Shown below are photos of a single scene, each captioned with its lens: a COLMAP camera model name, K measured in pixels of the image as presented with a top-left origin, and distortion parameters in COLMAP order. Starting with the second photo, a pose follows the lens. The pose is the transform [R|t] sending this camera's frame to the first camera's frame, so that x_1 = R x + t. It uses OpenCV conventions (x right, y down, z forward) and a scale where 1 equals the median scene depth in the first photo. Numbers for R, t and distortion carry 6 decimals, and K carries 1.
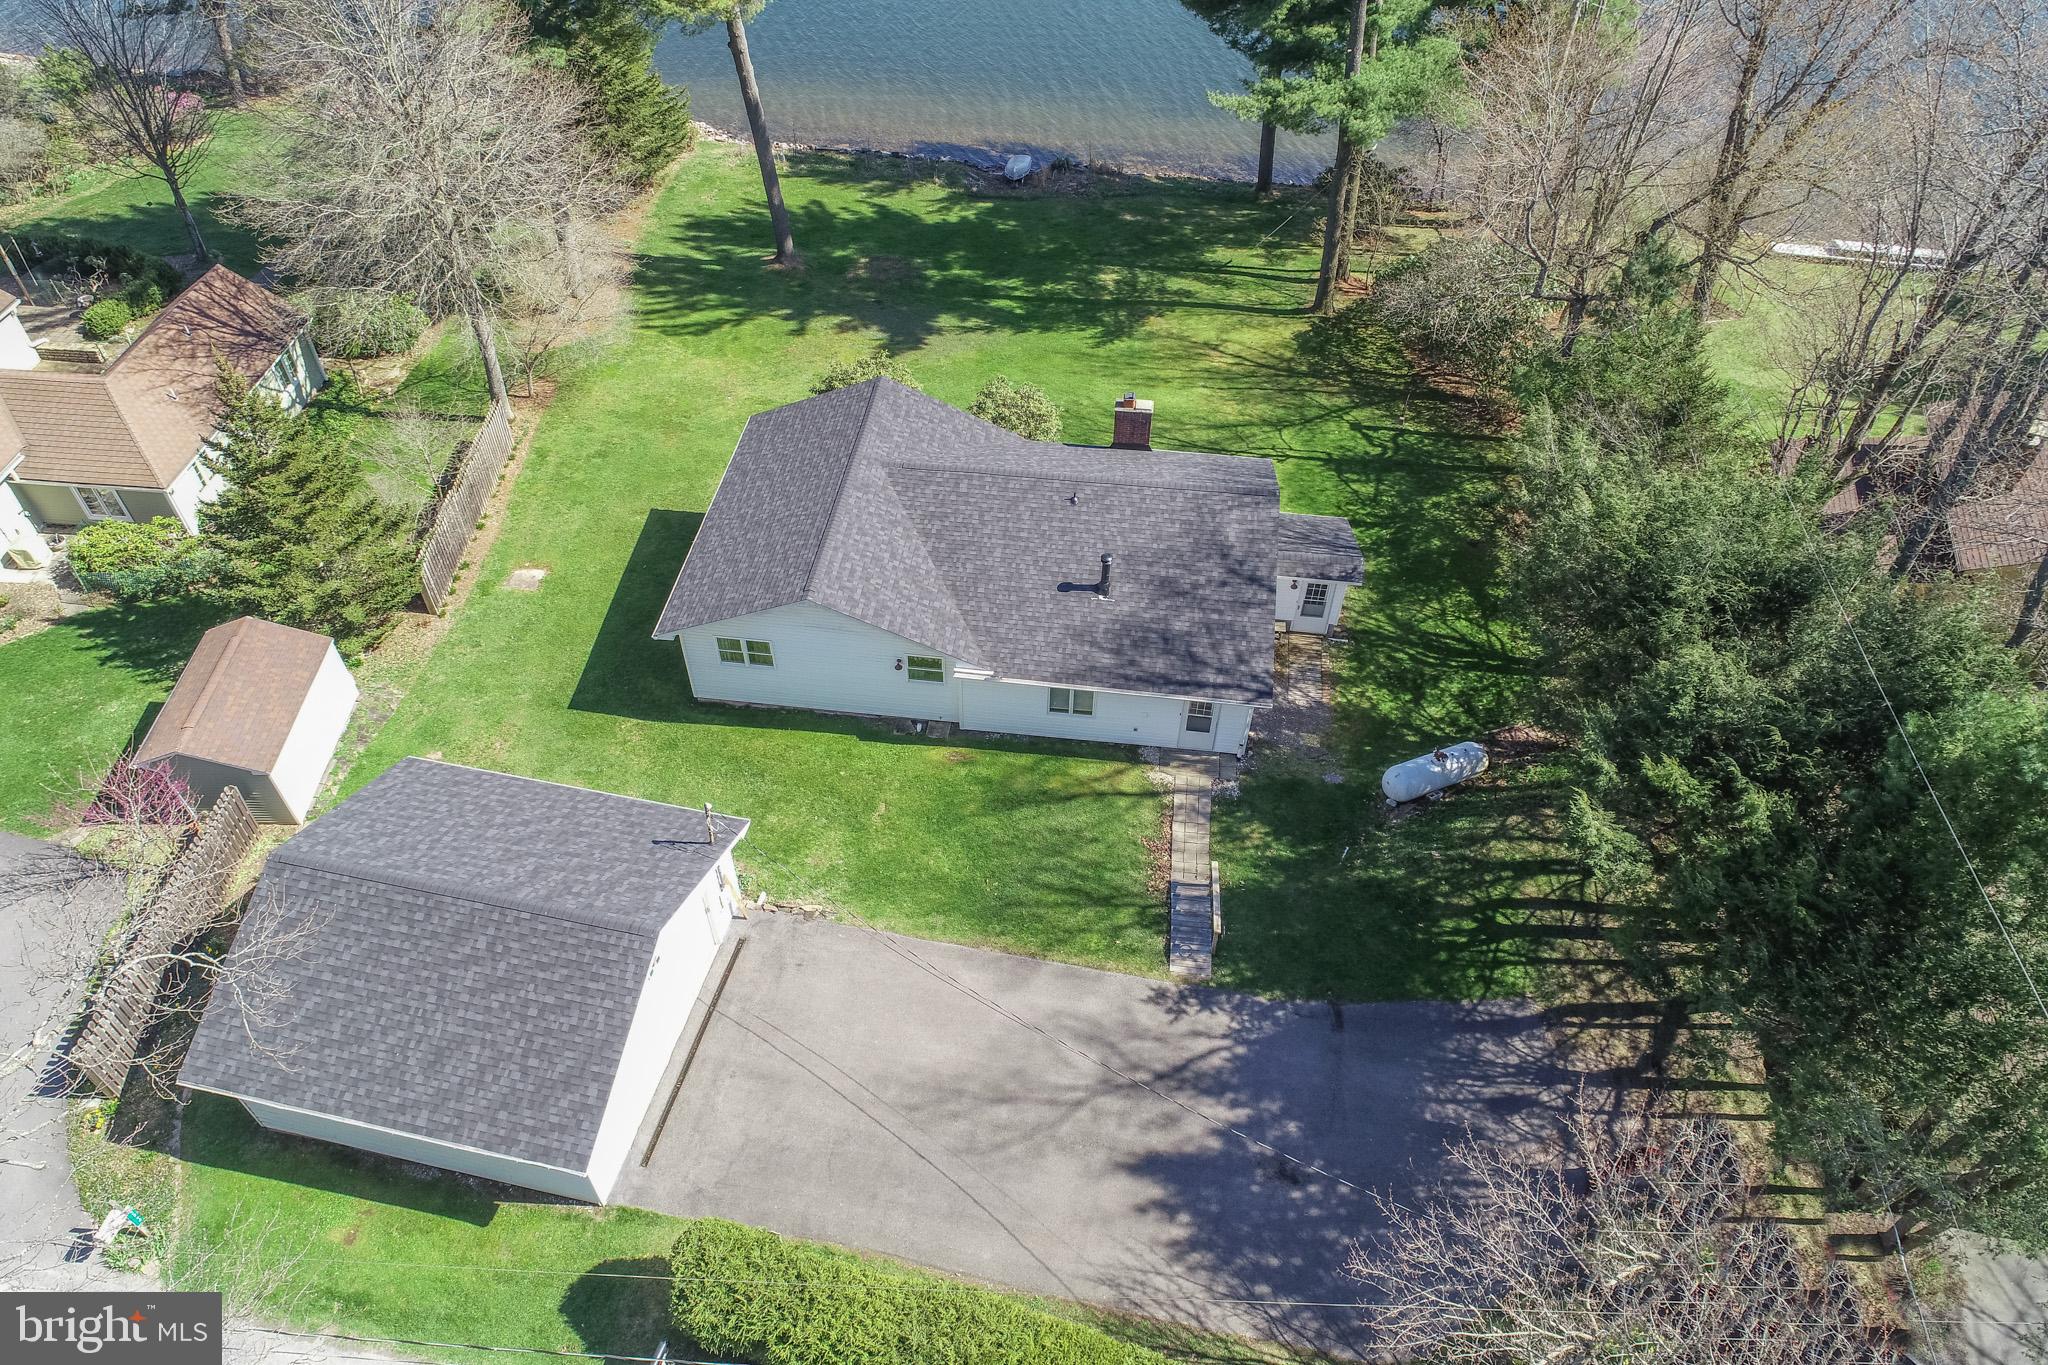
lens RADIAL K [[1369.8, 0, 1021.7], [0, 1369.8, 690.7], [0, 0, 1]] dist [0.001224, -0.006293]
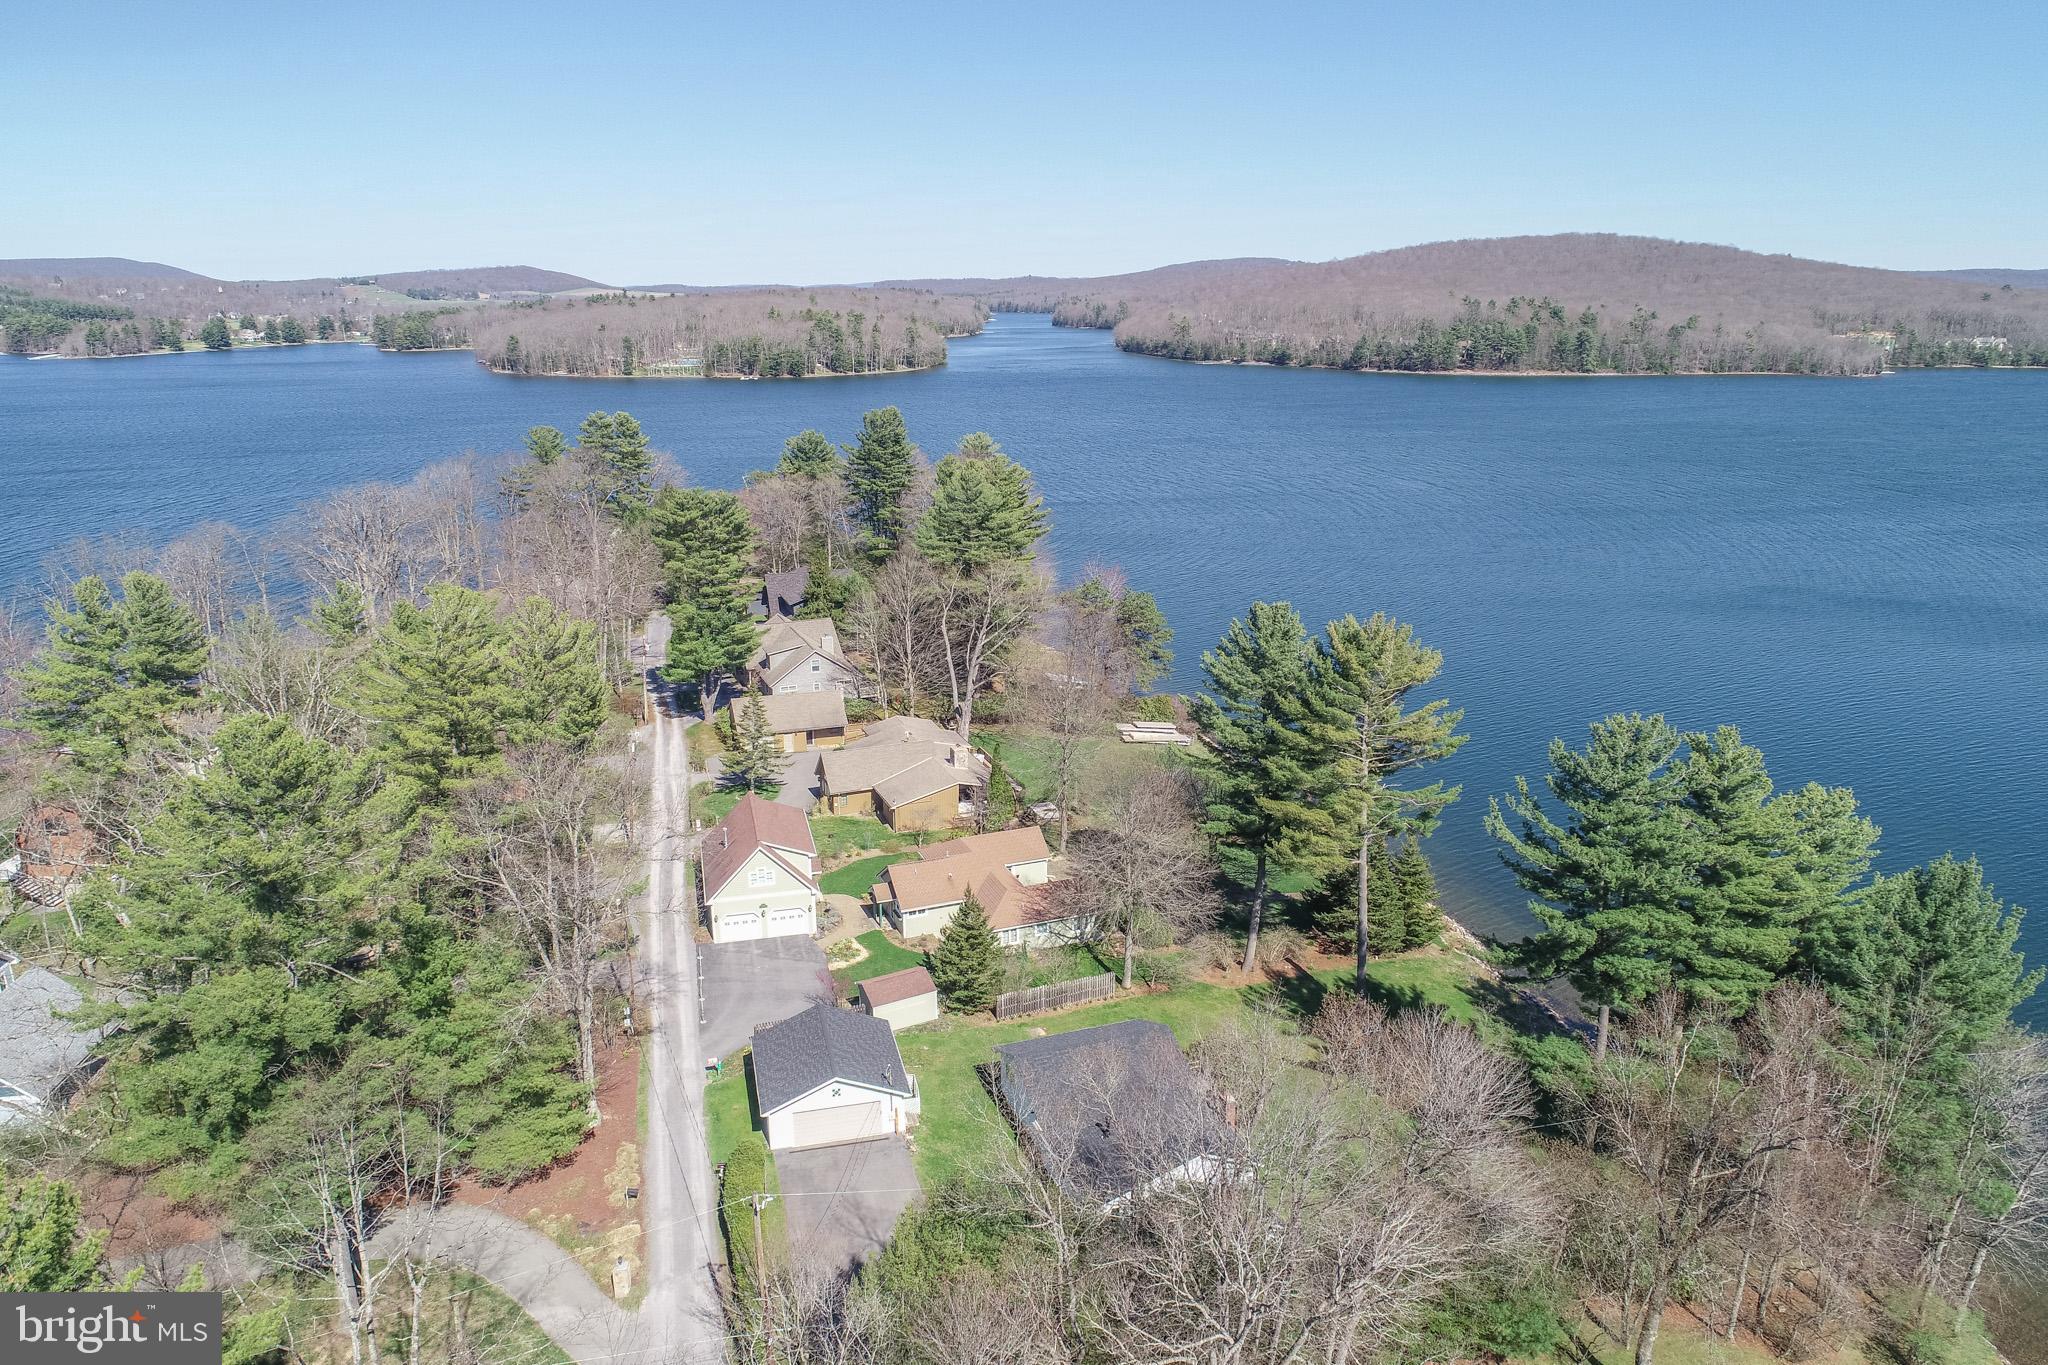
lens RADIAL K [[1374.6, 0, 1022.1], [0, 1374.6, 680.7], [0, 0, 1]] dist [-0.003506, 0.001139]
pose [[0.451967, 0.234918, -0.860546, 1.472469], [-0.641307, 0.756121, -0.130410, -0.218530], [0.620041, 0.610815, 0.492397, -0.456947]]
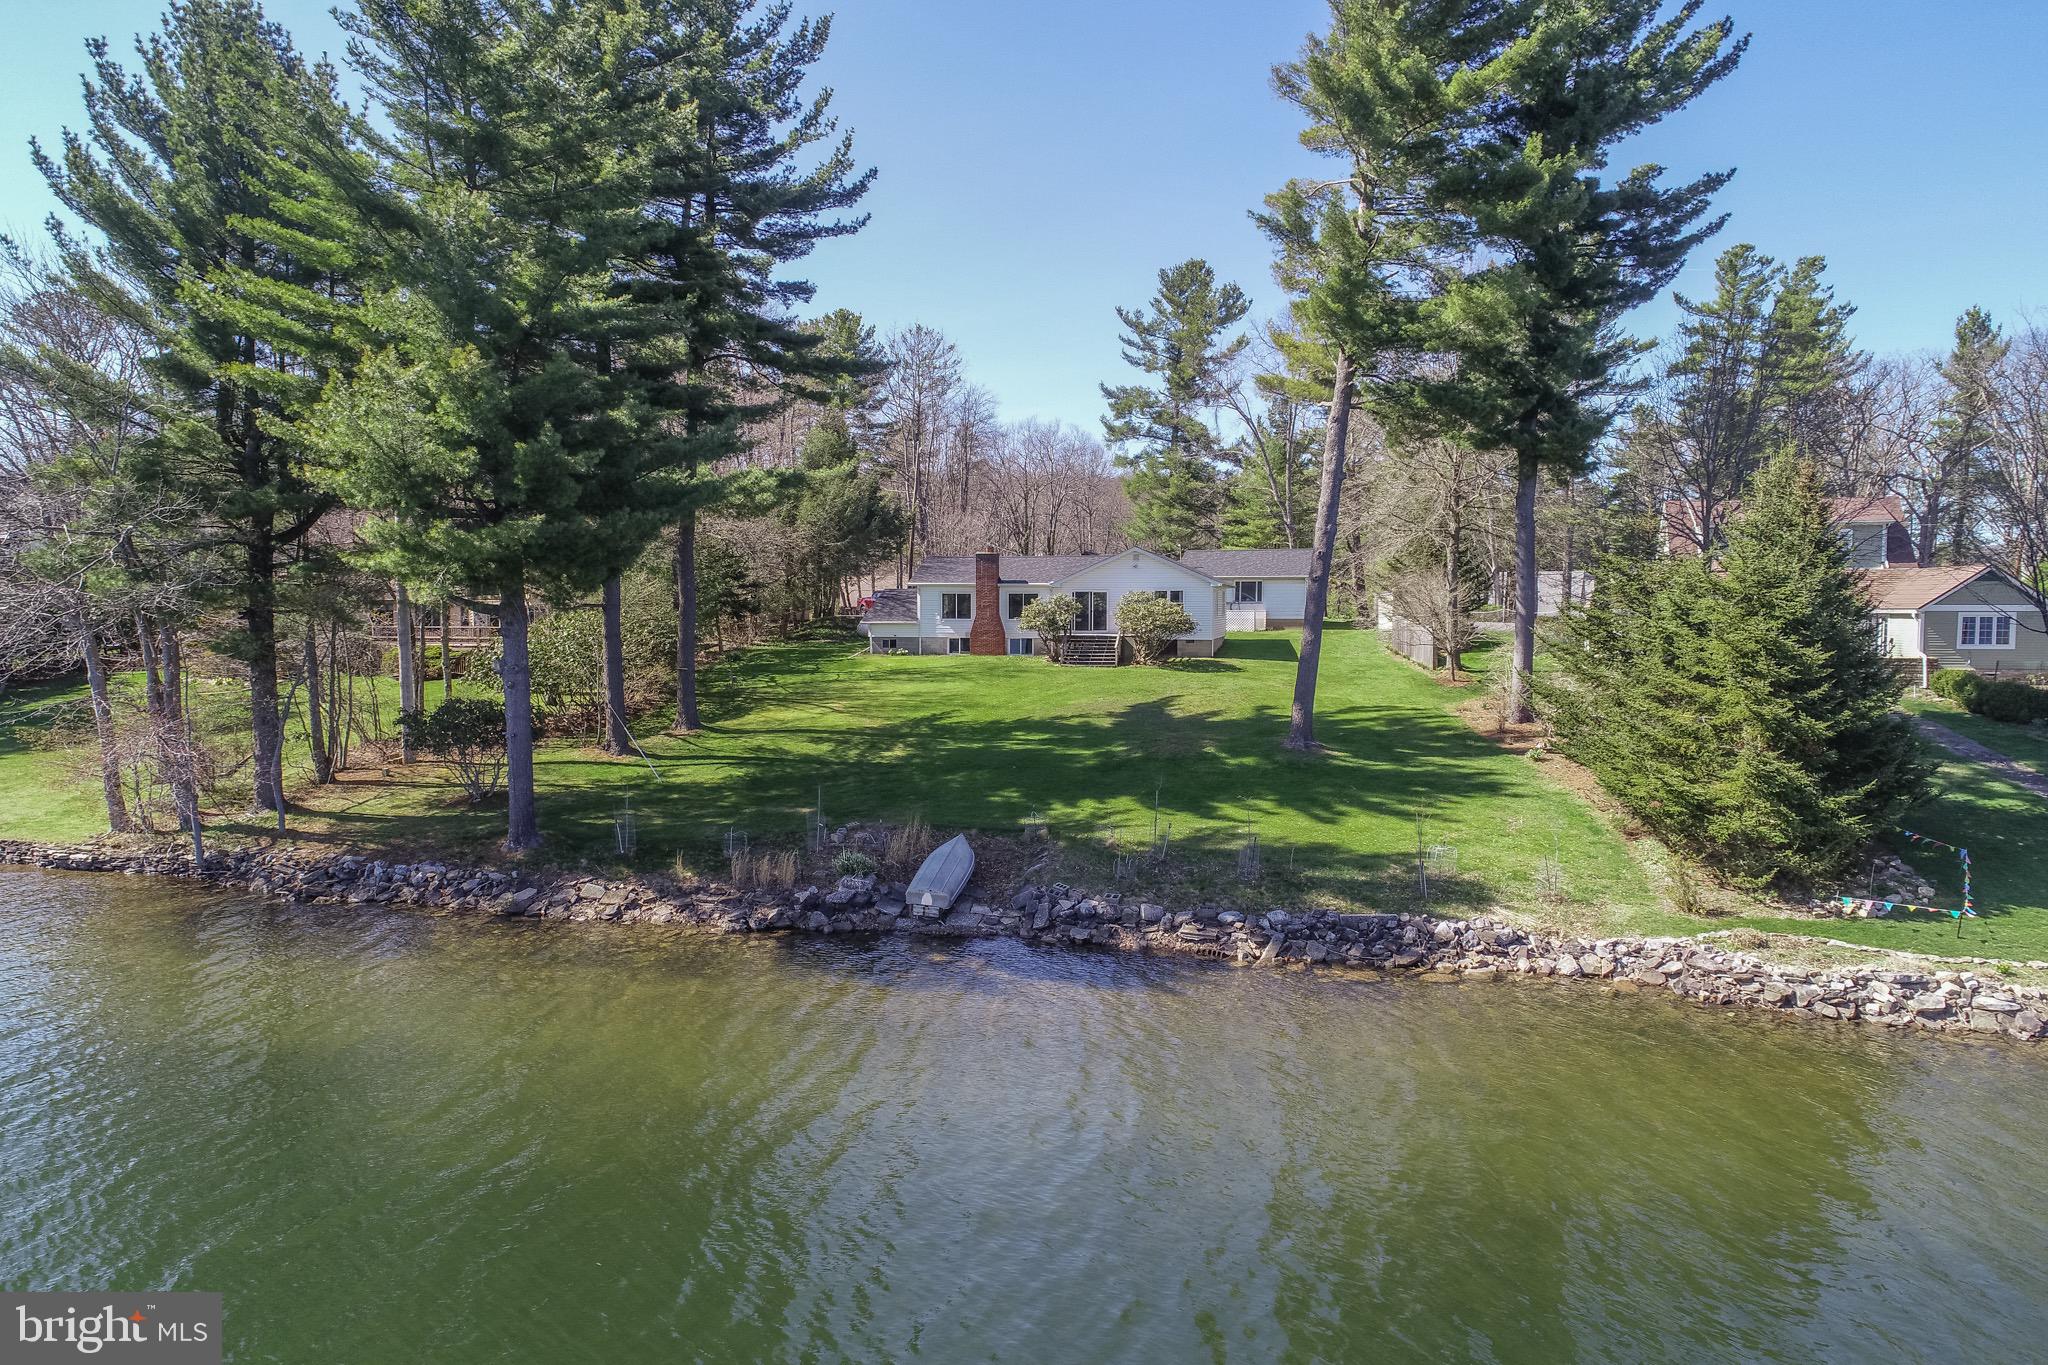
lens RADIAL K [[1374.6, 0, 1022.1], [0, 1374.6, 680.7], [0, 0, 1]] dist [-0.003506, 0.001139]
pose [[-0.994944, -0.016443, 0.099077, -0.135637], [0.064703, 0.649550, 0.757560, -1.427725], [-0.076812, 0.760141, -0.645202, 2.269603]]
